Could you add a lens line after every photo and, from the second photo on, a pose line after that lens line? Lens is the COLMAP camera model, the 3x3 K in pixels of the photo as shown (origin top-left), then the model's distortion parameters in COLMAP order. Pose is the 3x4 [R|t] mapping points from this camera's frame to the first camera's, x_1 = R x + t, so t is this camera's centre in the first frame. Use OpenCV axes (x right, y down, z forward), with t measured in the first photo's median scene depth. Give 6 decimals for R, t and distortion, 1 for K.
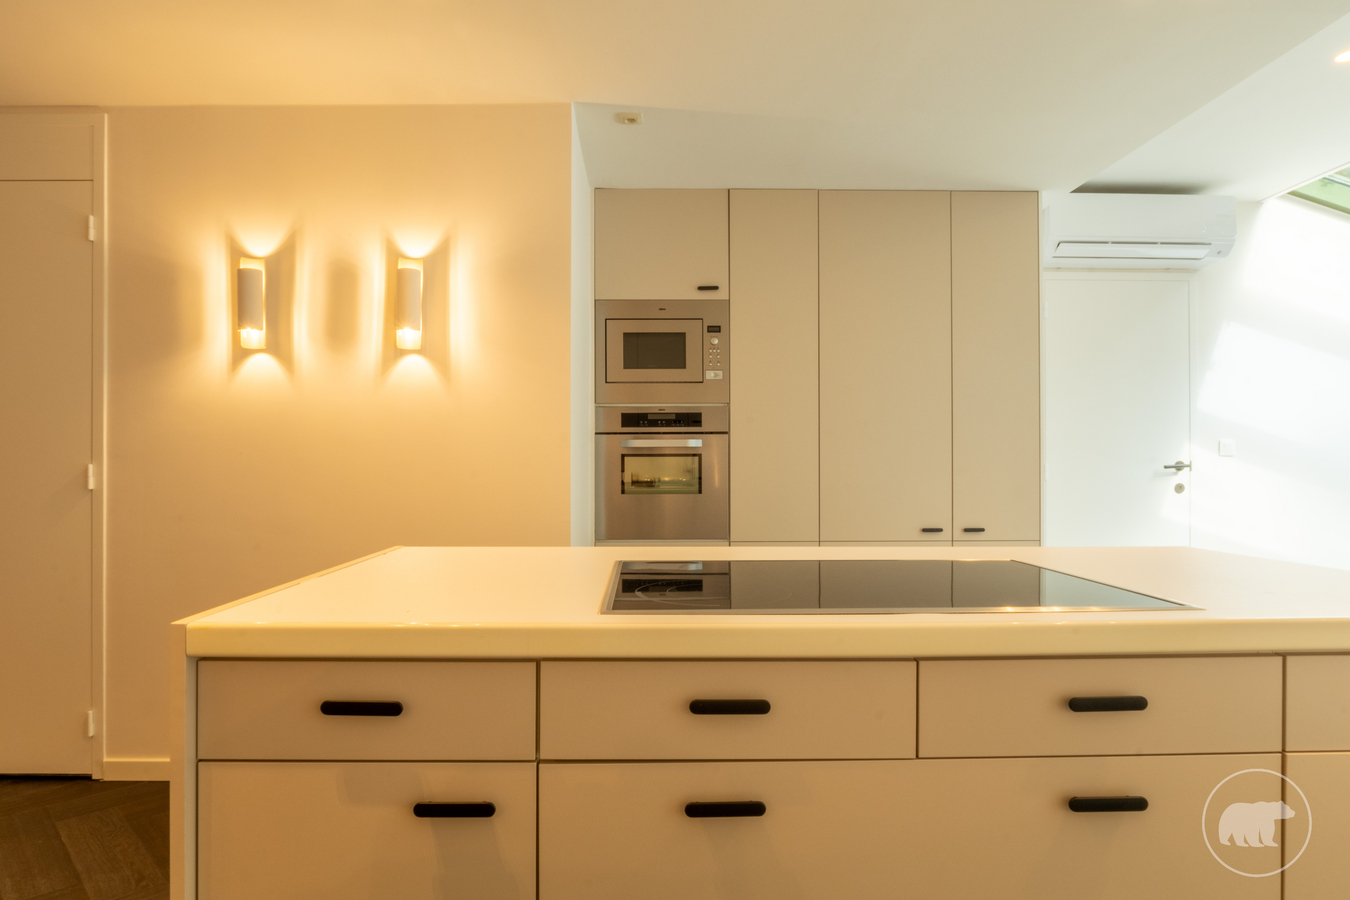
lens RADIAL K [[776.7, 0, 673.8], [0, 776.7, 454.1], [0, 0, 1]] dist [-0.003234, -0.003053]
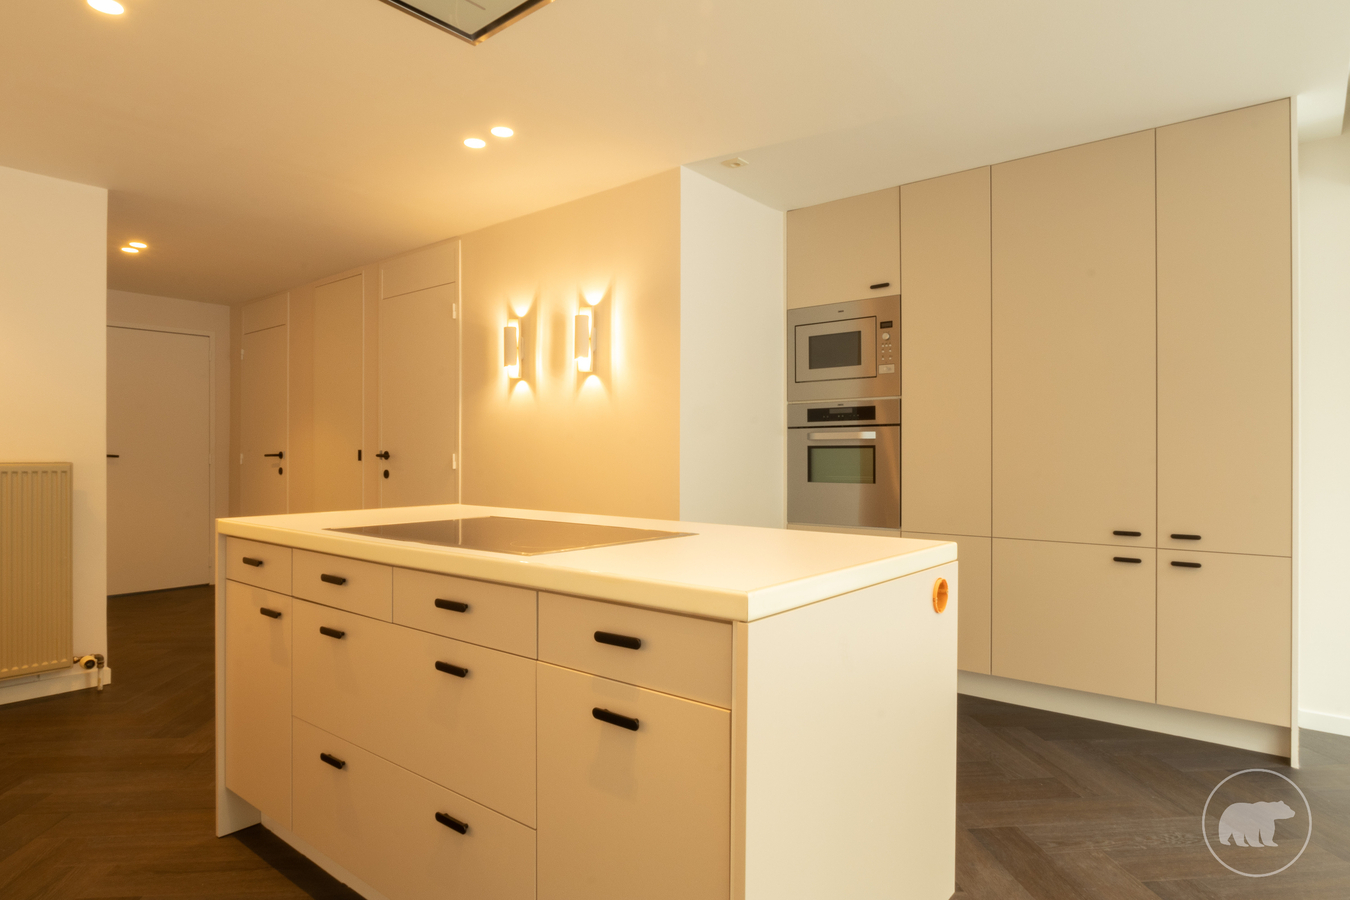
lens RADIAL K [[776.7, 0, 665.1], [0, 776.7, 449.8], [0, 0, 1]] dist [-0.003234, -0.003053]
pose [[0.759898, -0.000758, -0.650041, 0.500731], [0.004507, 0.999981, 0.004103, -0.000062], [0.650026, -0.006047, 0.759888, 0.021646]]
